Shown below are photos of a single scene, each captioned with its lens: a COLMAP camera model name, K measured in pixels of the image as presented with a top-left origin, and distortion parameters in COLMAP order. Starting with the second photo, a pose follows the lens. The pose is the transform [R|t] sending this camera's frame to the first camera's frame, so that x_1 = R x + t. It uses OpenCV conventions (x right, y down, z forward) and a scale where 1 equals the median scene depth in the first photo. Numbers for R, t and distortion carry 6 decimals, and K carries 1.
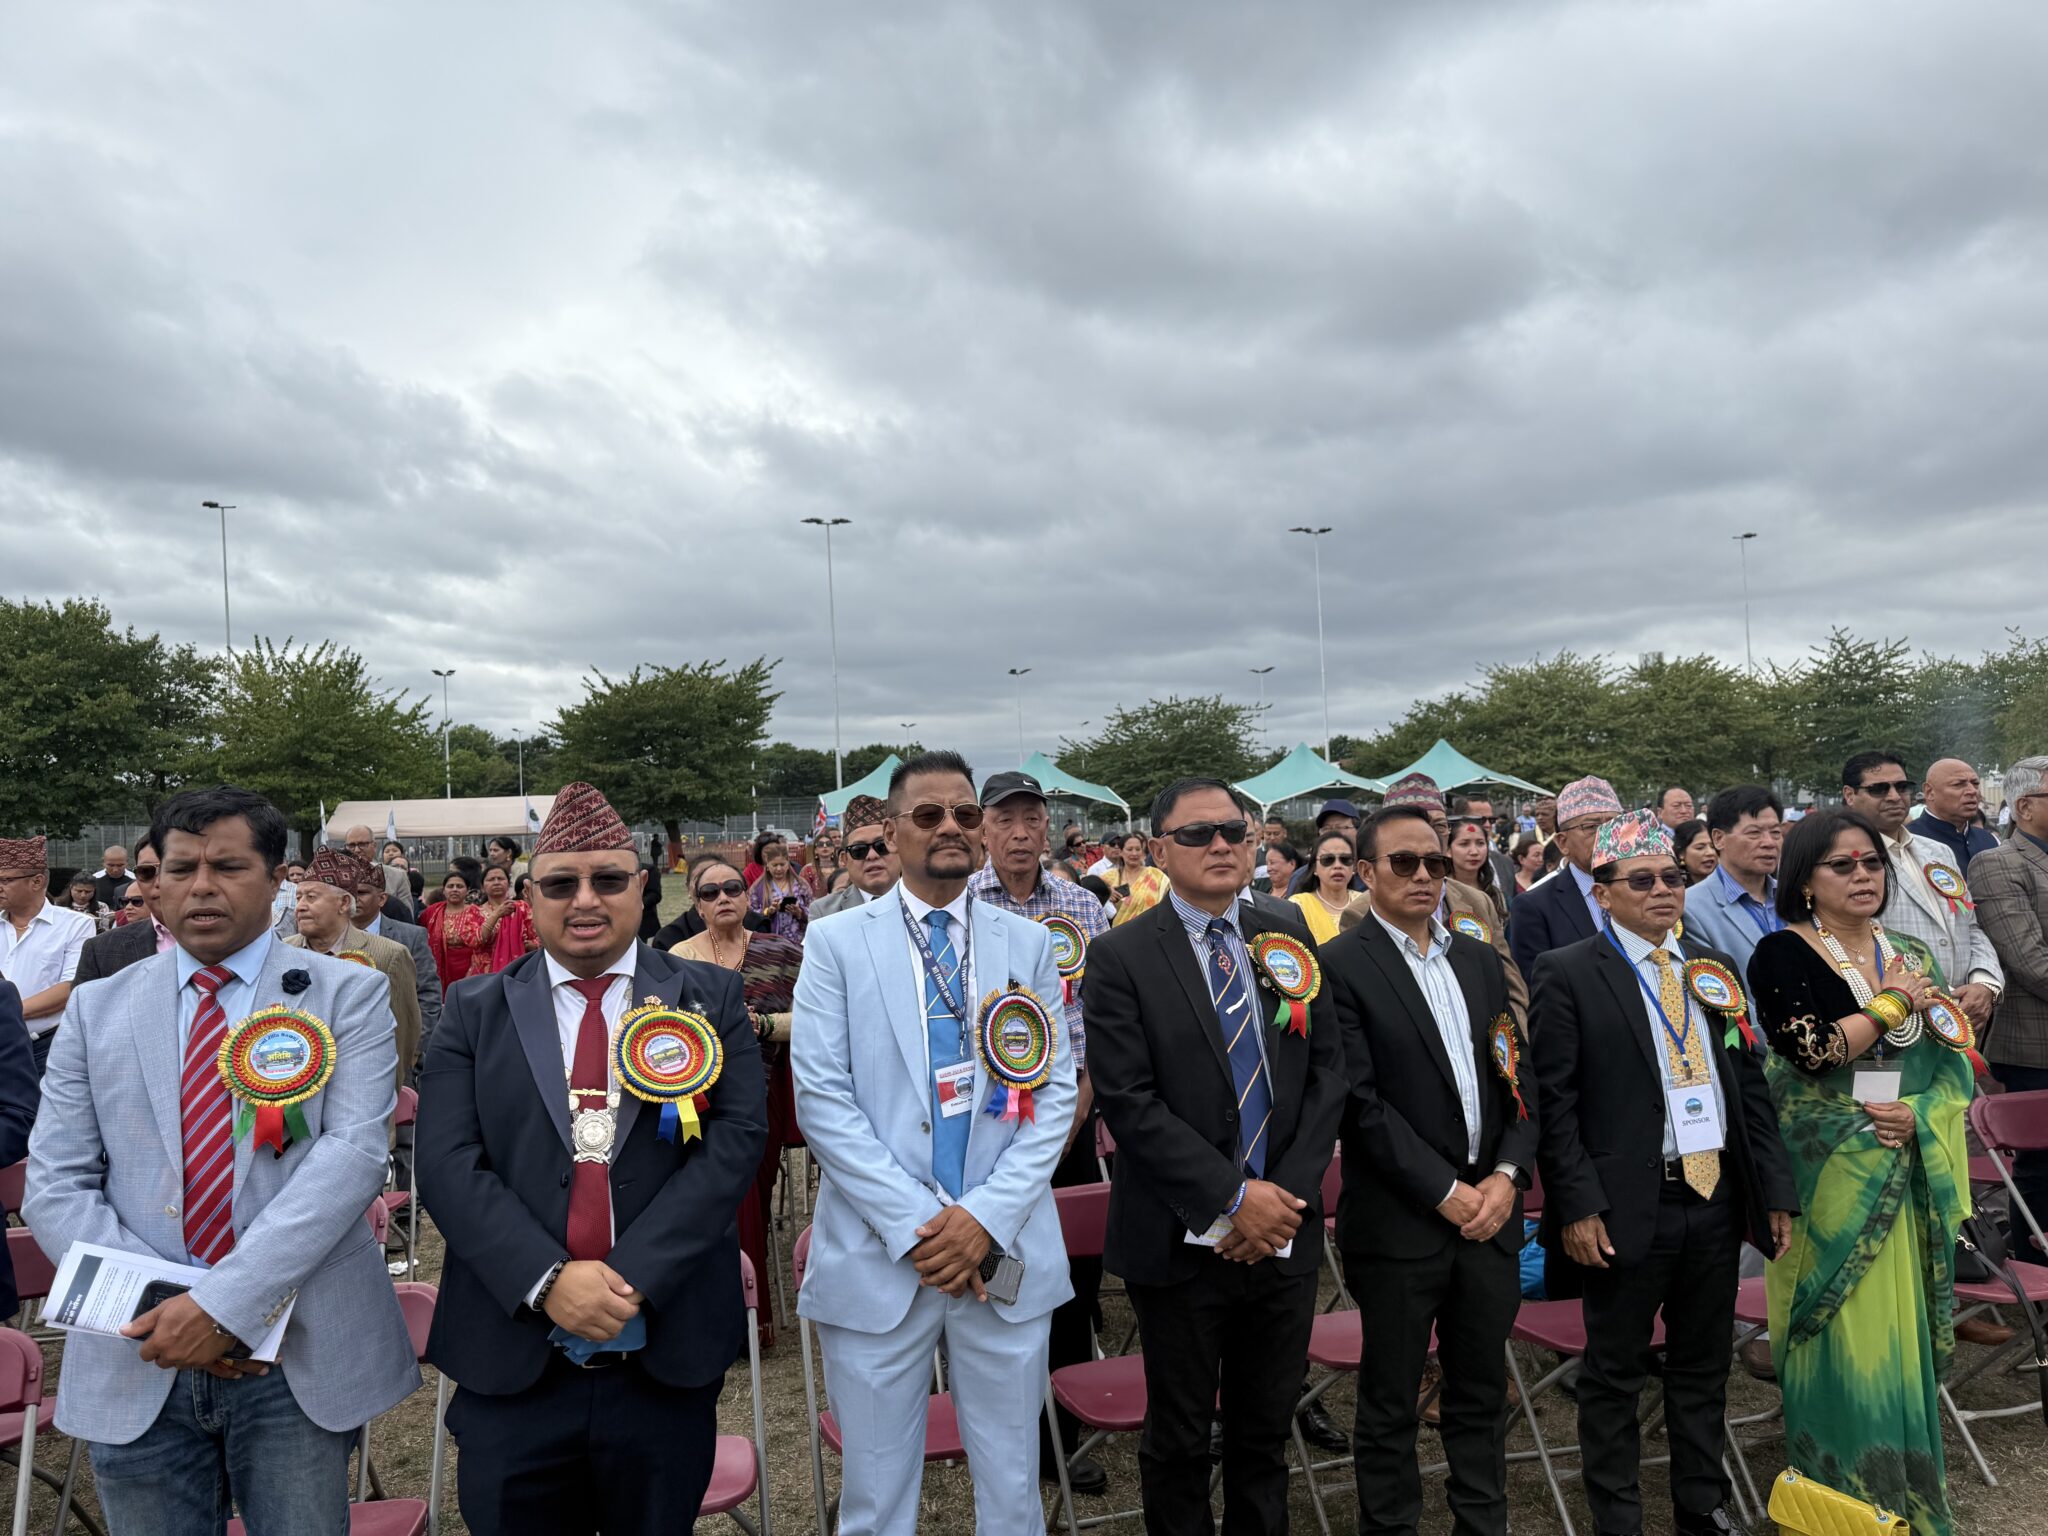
lens RADIAL K [[1402.4, 0, 1019.6], [0, 1402.4, 779.1], [0, 0, 1]] dist [0.082430, -0.116108]
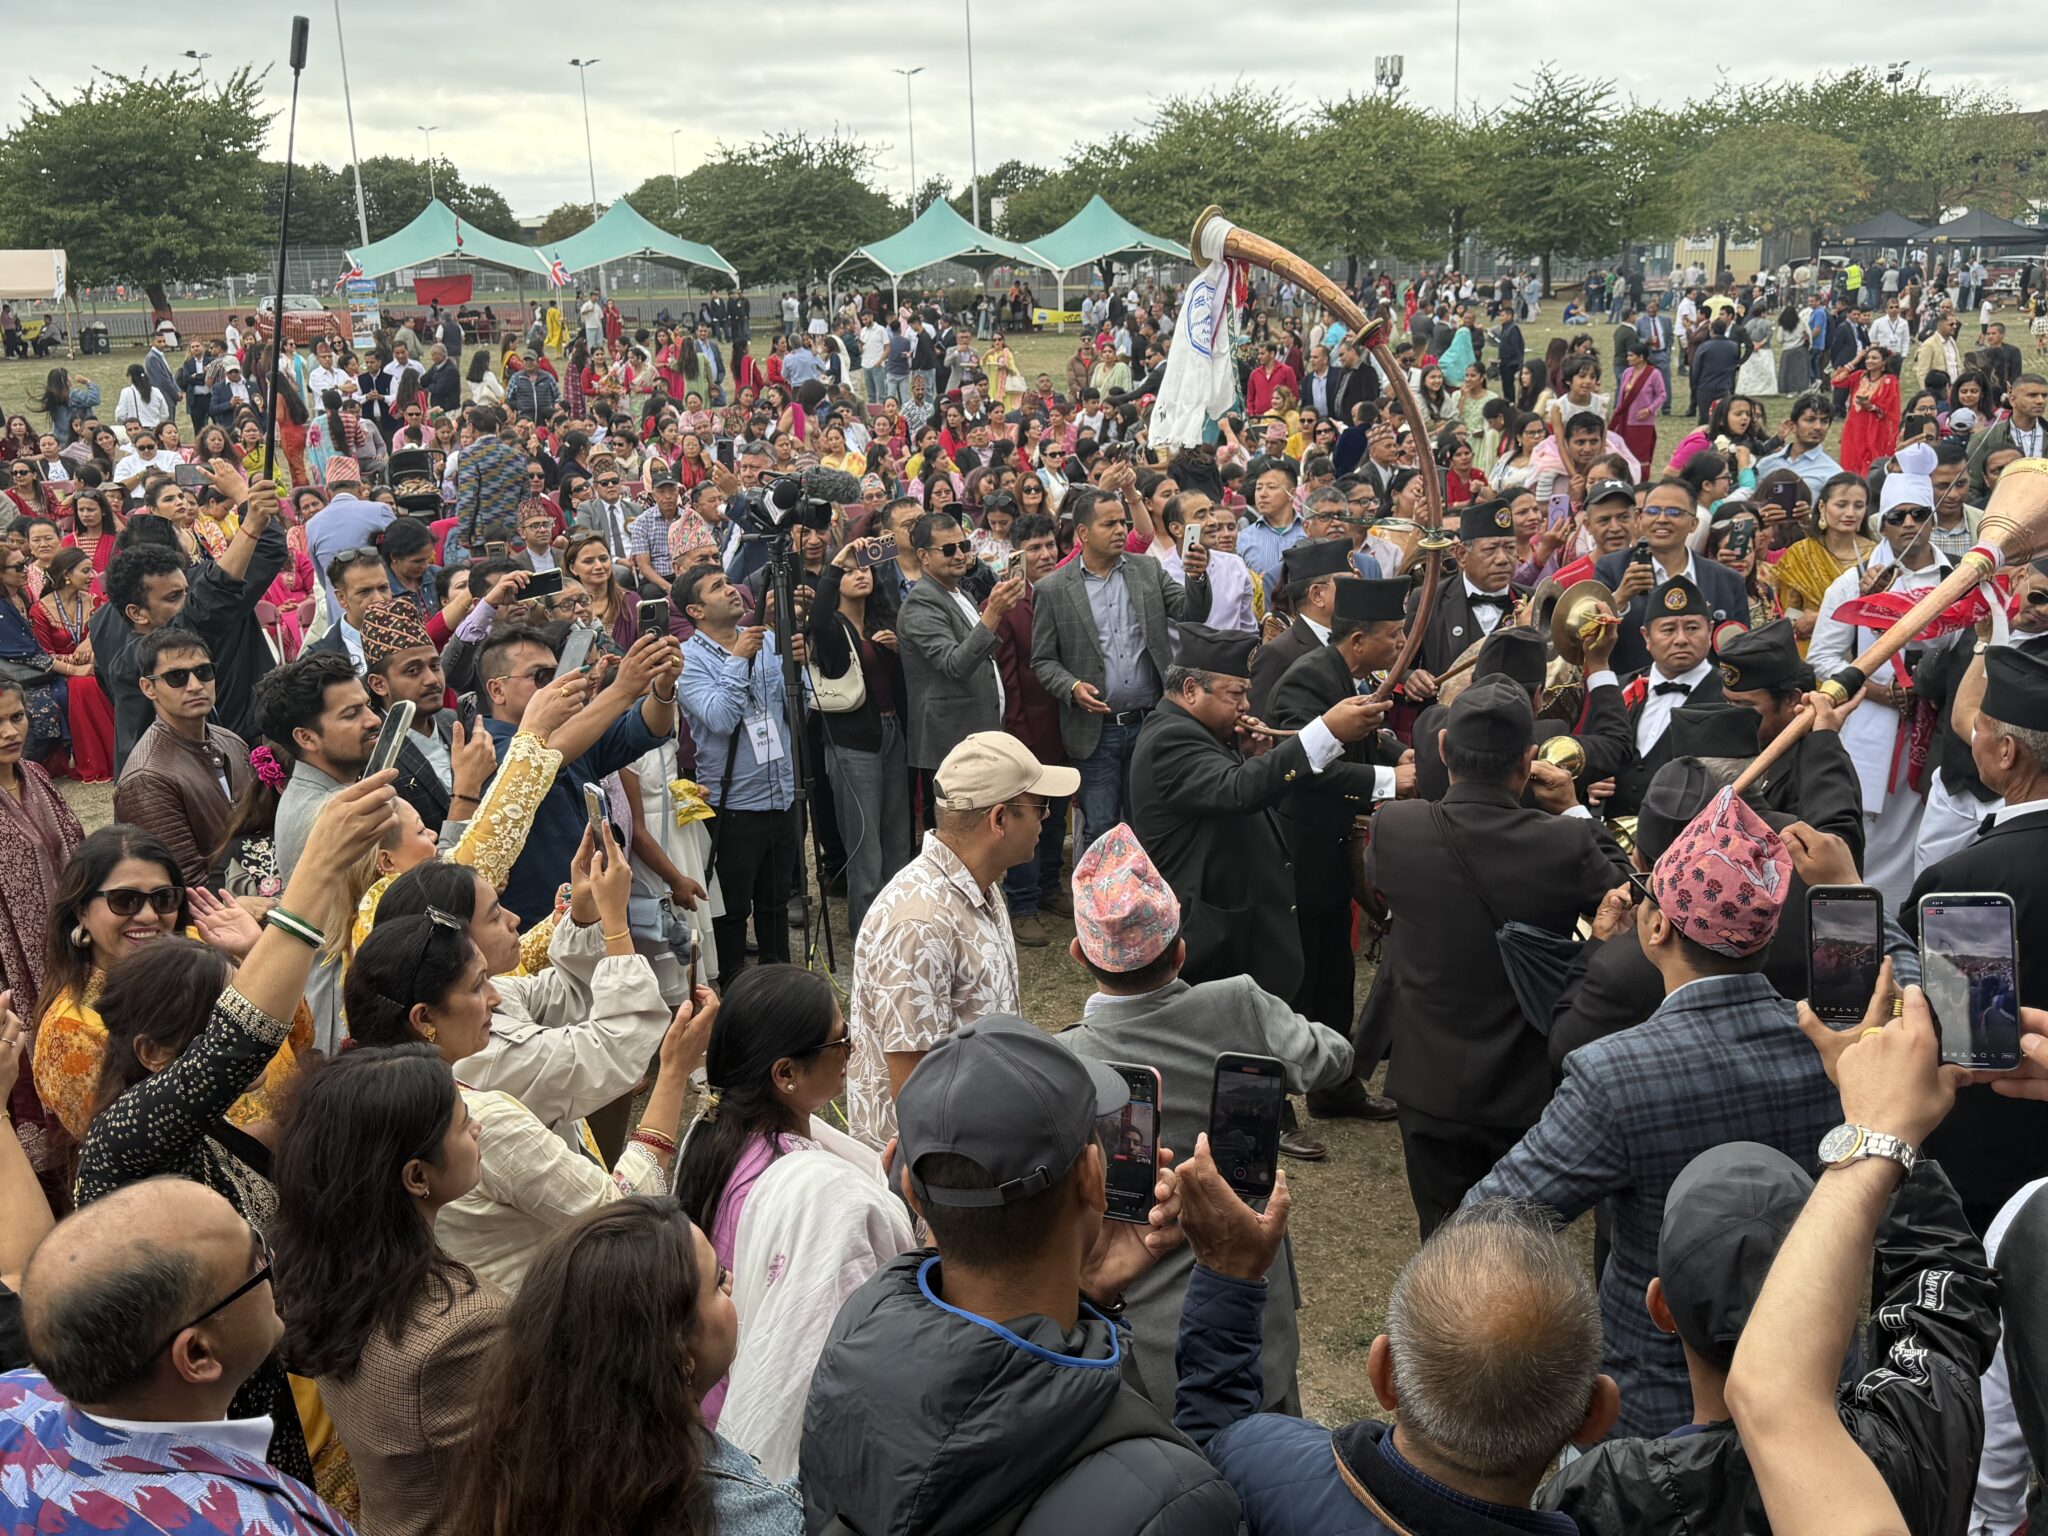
lens RADIAL K [[1850.7, 0, 998.6], [0, 1850.7, 773.7], [0, 0, 1]] dist [0.106148, -0.209919]
pose [[0.979614, -0.042711, 0.196294, 0.000287], [-0.017003, 0.956001, 0.292871, -0.021857], [-0.200166, -0.290238, 0.935786, -0.158053]]
